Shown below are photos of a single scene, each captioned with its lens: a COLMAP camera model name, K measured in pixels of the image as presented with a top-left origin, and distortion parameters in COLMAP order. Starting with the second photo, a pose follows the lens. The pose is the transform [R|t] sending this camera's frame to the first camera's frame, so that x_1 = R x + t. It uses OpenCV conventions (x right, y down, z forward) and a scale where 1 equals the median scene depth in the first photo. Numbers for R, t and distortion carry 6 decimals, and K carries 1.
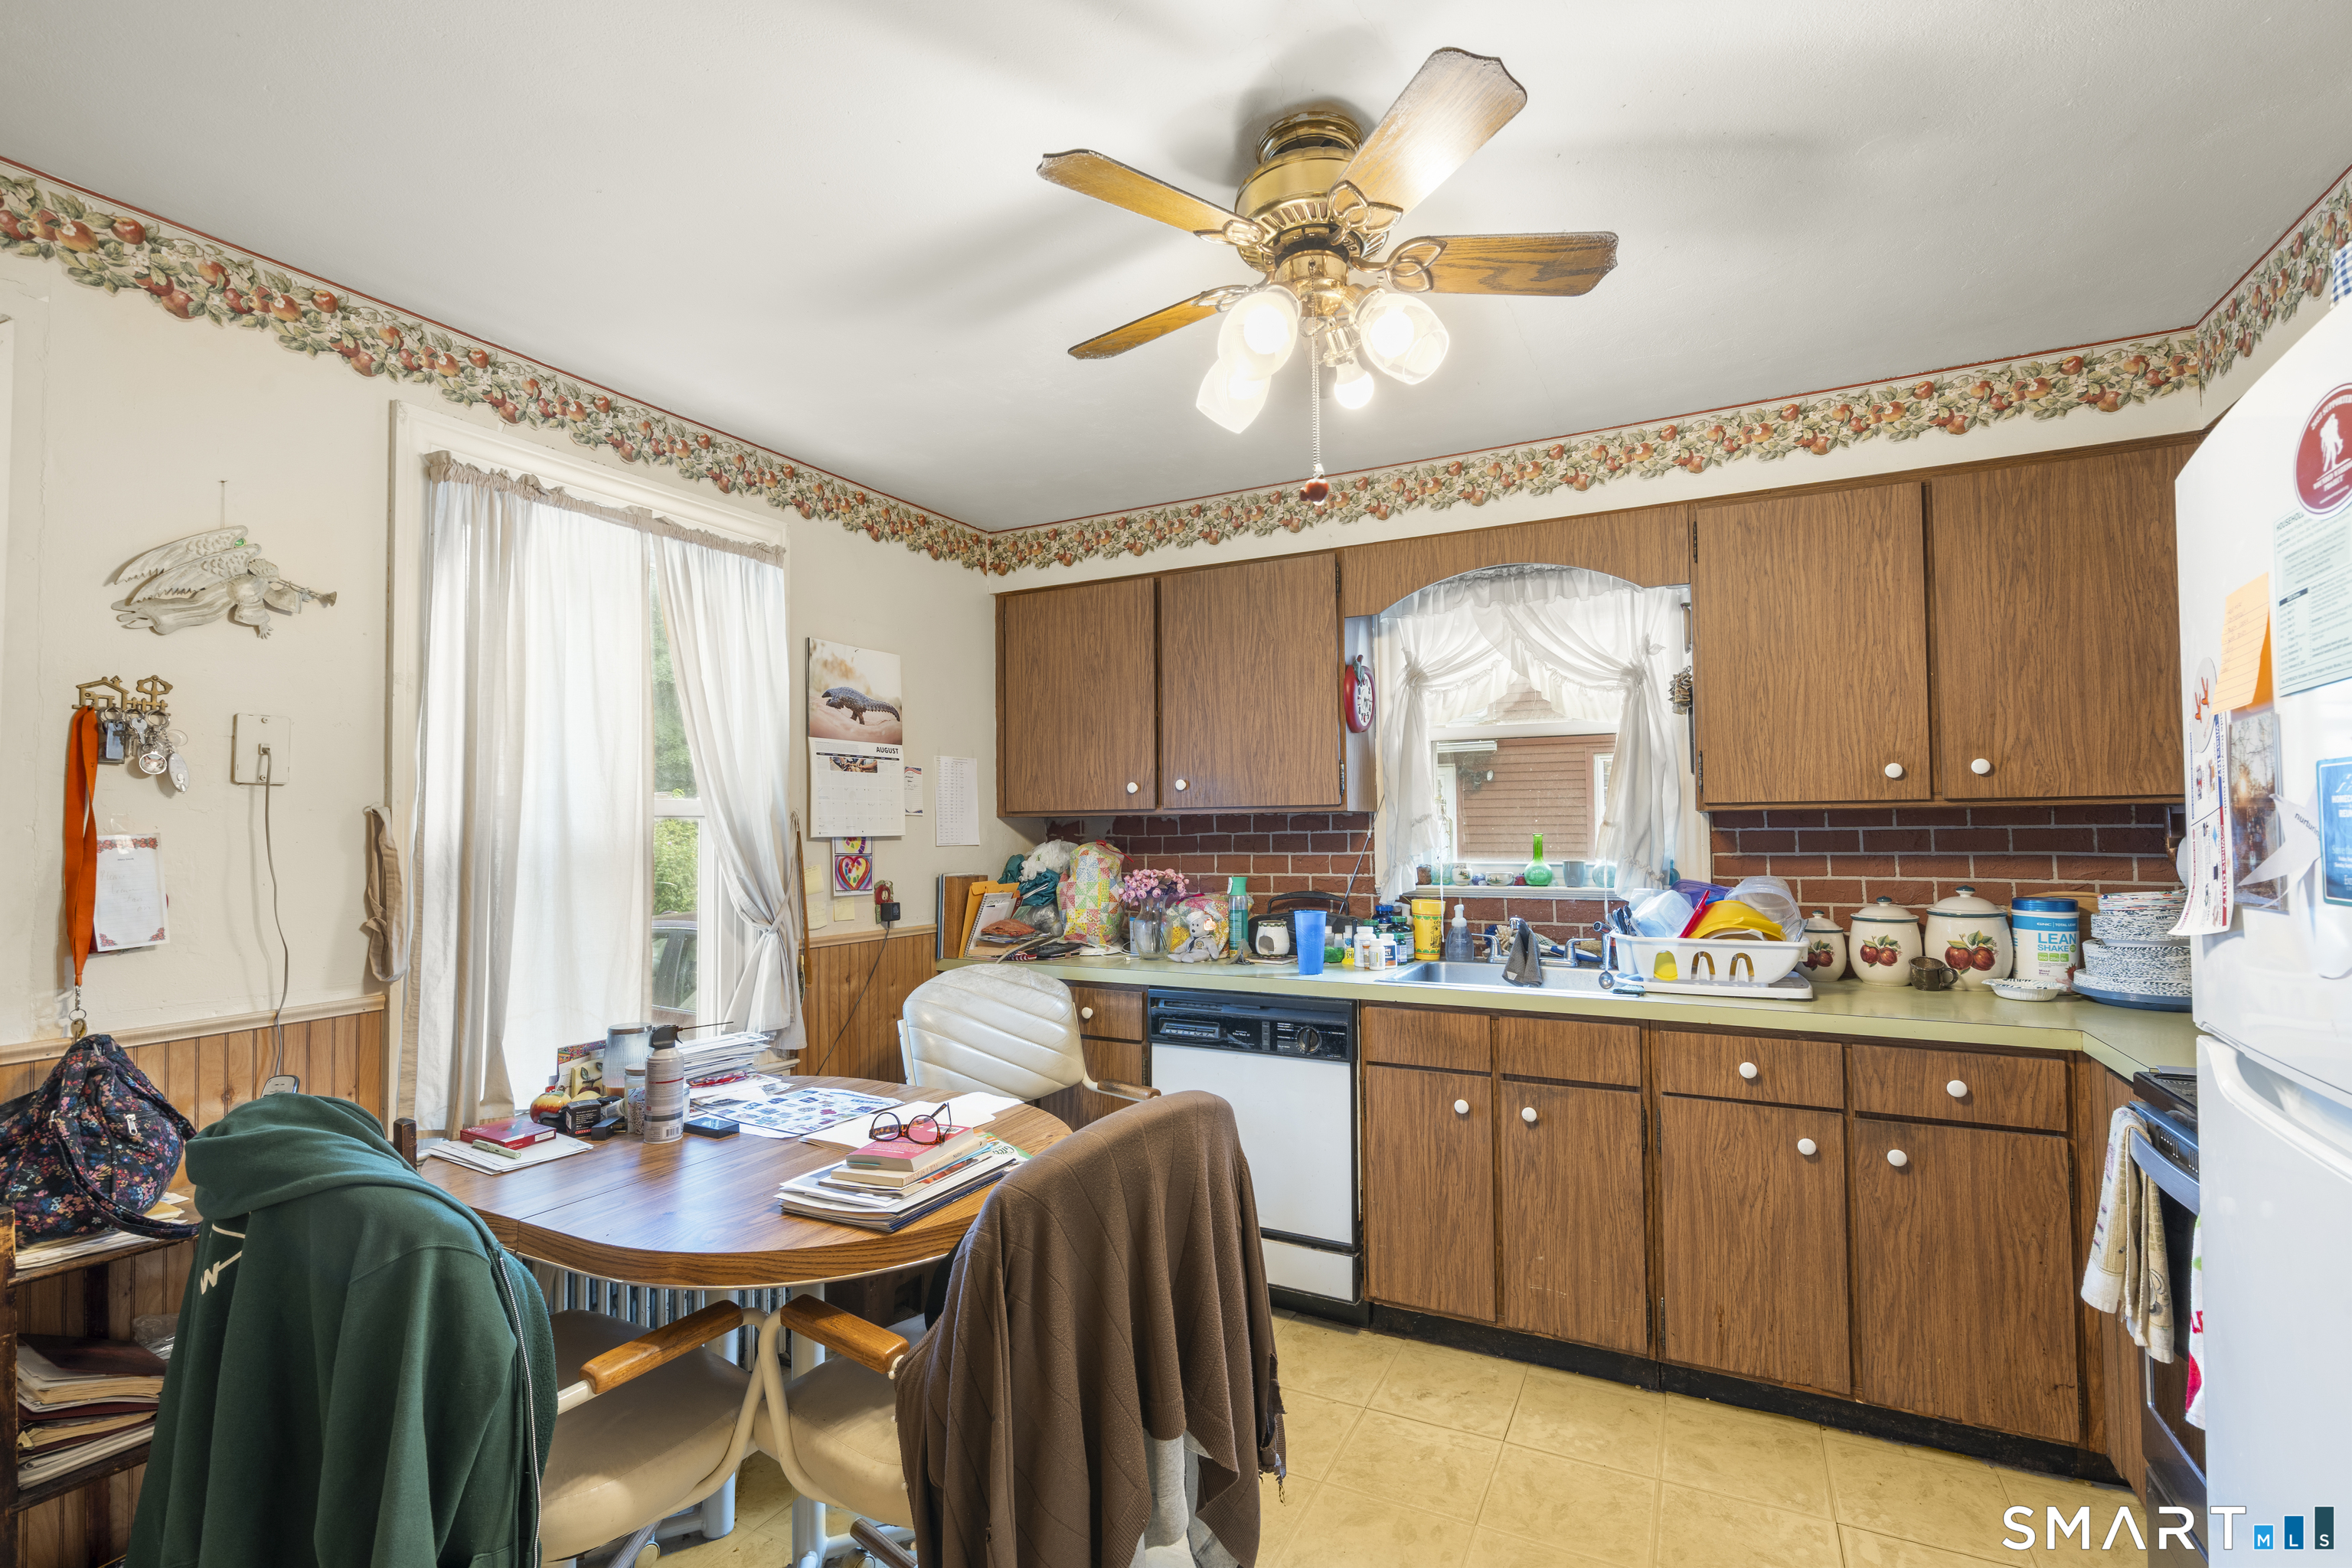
lens RADIAL K [[1064.3, 0, 1184.0], [0, 1064.3, 794.4], [0, 0, 1]] dist [-0.004831, 0.003858]
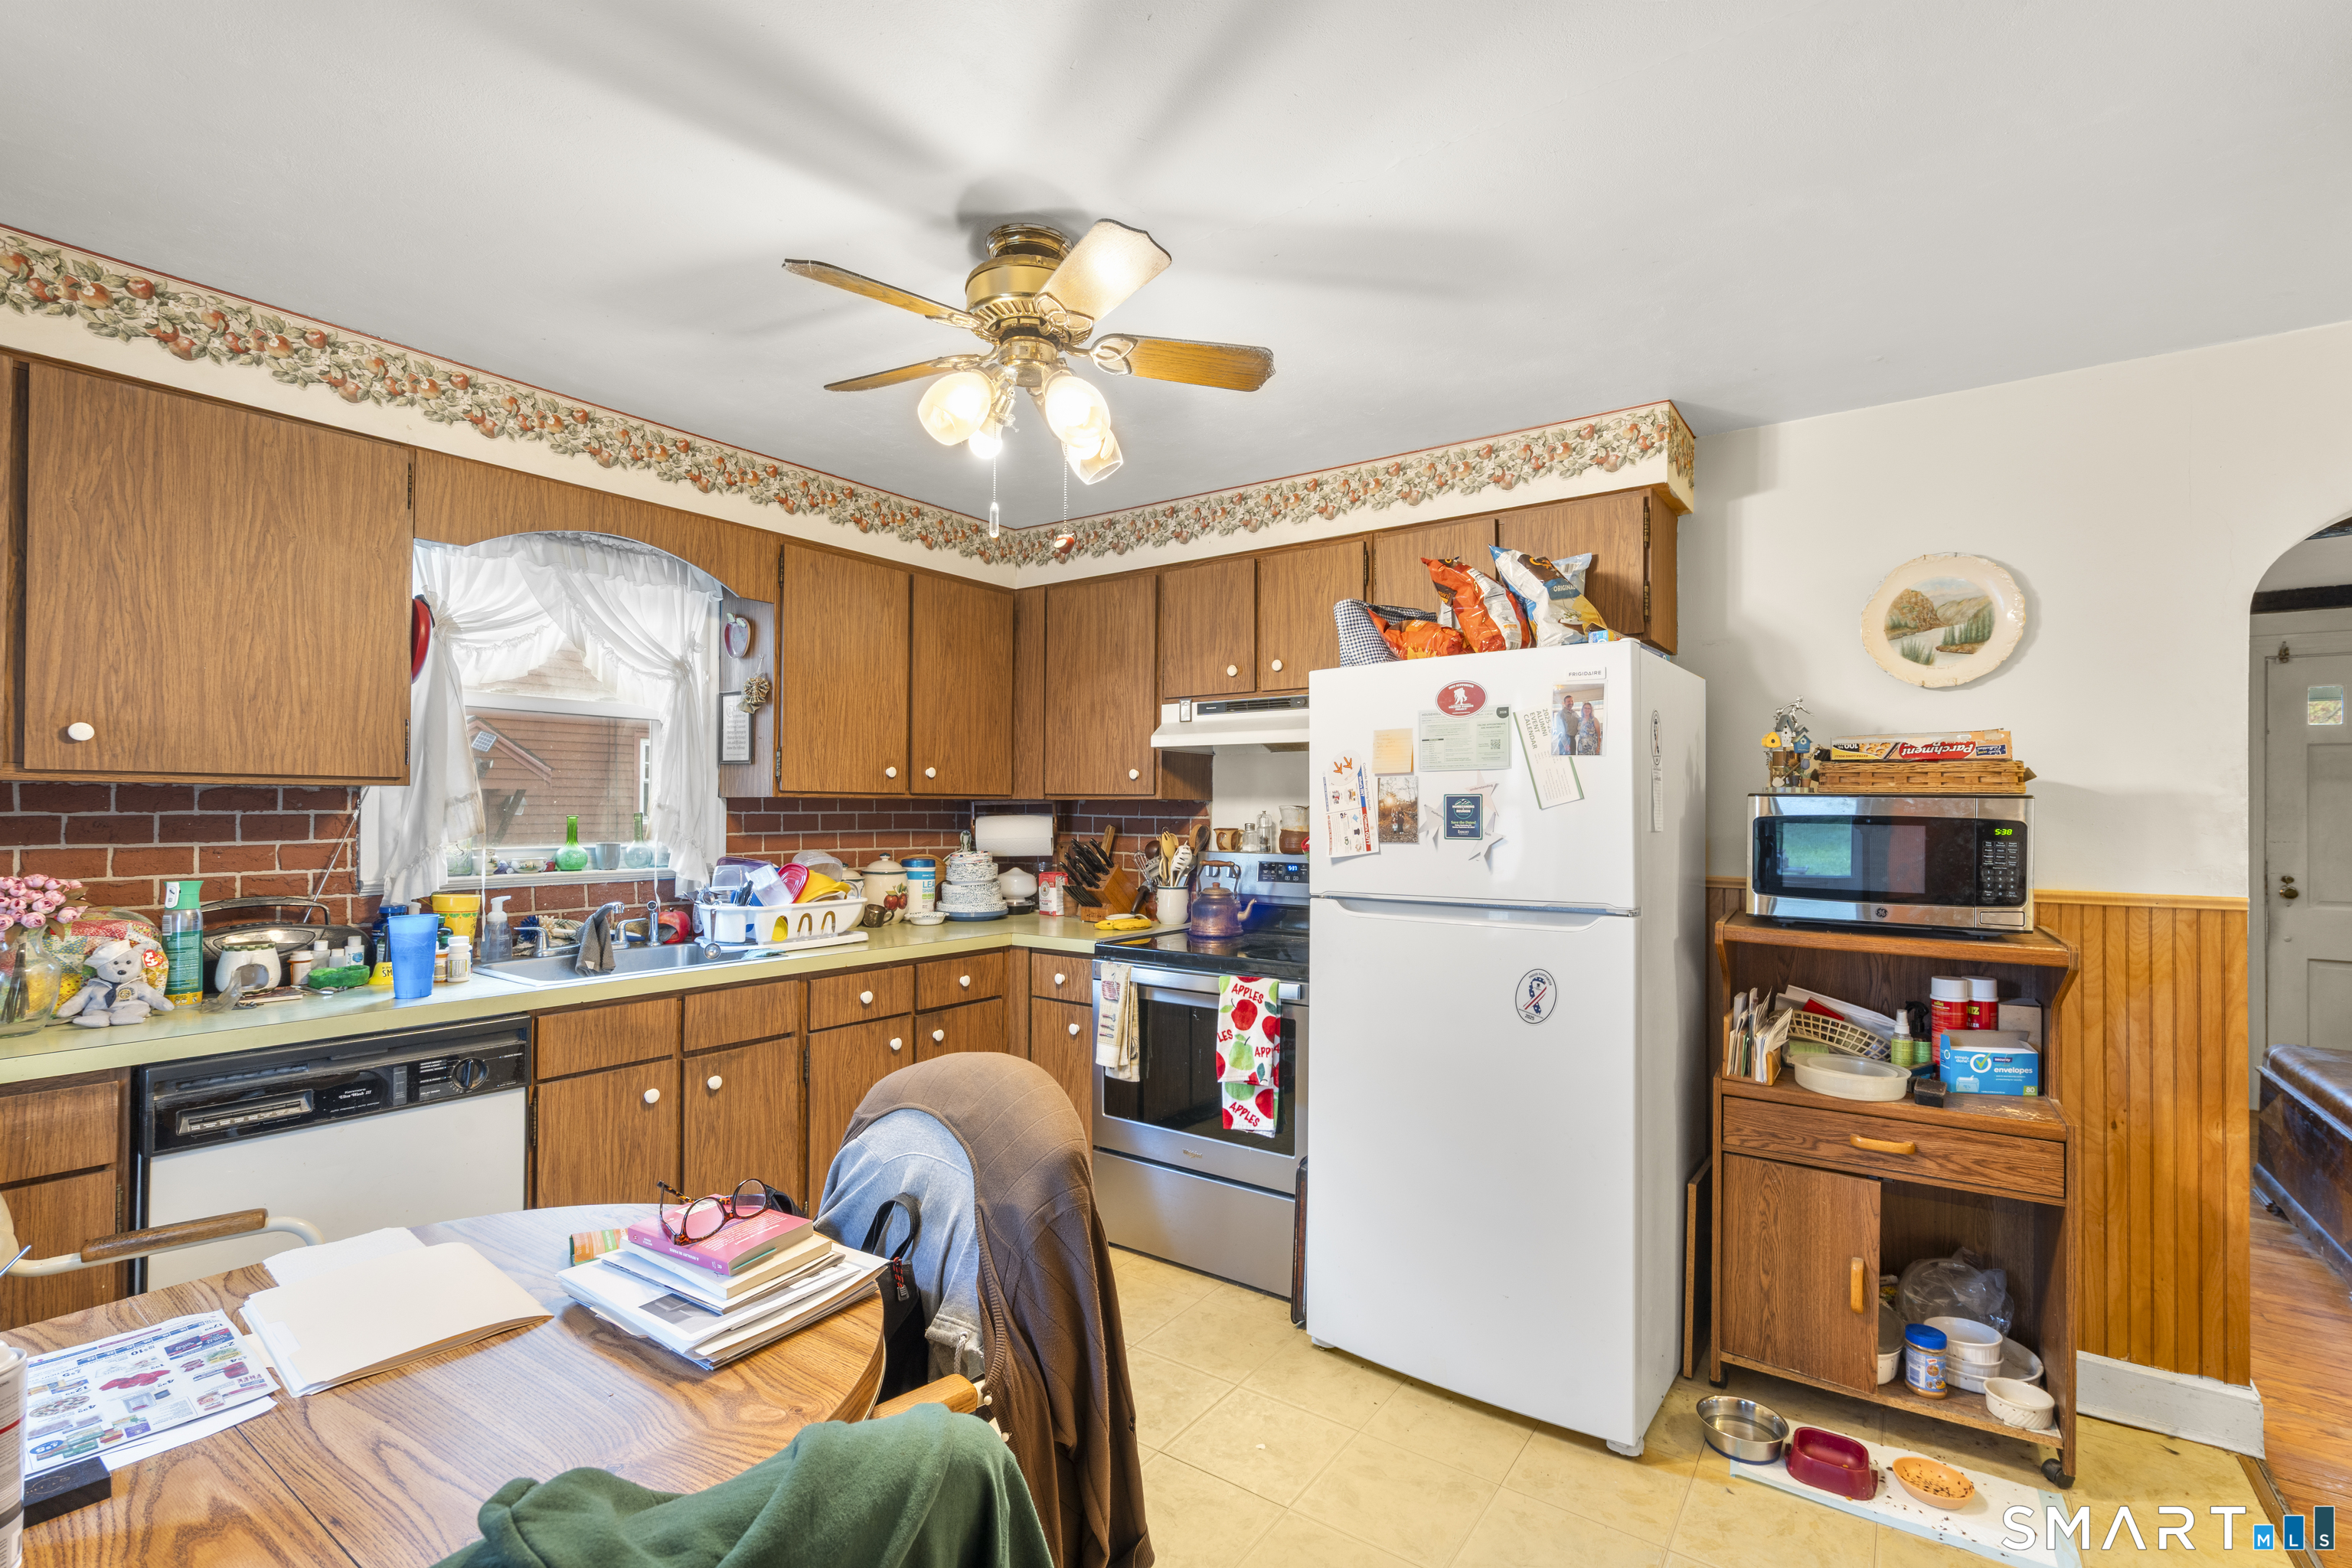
lens RADIAL K [[1064.3, 0, 1186.1], [0, 1064.3, 794.0], [0, 0, 1]] dist [-0.004831, 0.003858]
pose [[0.139639, 0.023114, 0.989933, -0.605460], [-0.039434, 0.999064, -0.017765, 0.014330], [-0.989417, -0.036556, 0.140420, 0.368461]]
